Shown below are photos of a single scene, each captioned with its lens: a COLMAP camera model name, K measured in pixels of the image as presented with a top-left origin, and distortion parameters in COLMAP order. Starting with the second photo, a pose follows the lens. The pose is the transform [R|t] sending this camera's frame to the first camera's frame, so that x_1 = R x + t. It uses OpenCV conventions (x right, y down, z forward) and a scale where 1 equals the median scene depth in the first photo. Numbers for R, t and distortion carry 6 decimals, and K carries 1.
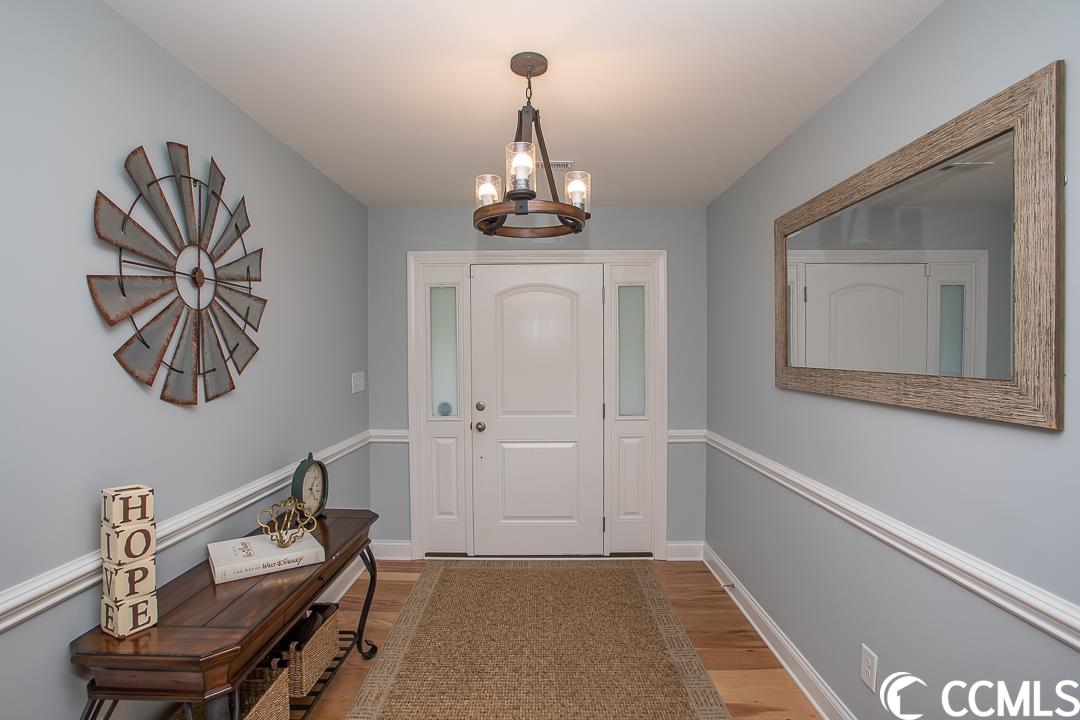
lens RADIAL K [[561.8, 0, 539.8], [0, 561.8, 359.0], [0, 0, 1]] dist [-0.016669, 0.011022]
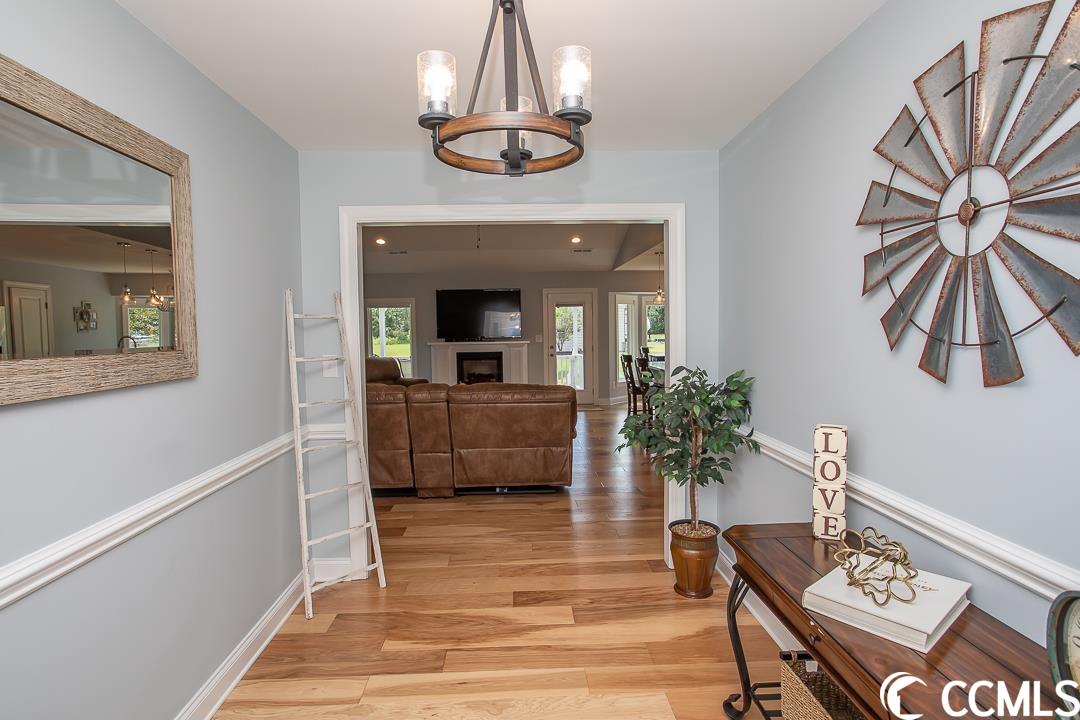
lens RADIAL K [[561.8, 0, 536.5], [0, 561.8, 356.1], [0, 0, 1]] dist [-0.016669, 0.011022]
pose [[-0.998569, 0.020751, -0.049288, -0.012357], [0.017656, 0.997893, 0.062427, -0.015872], [0.050480, 0.061467, -0.996832, 1.965237]]
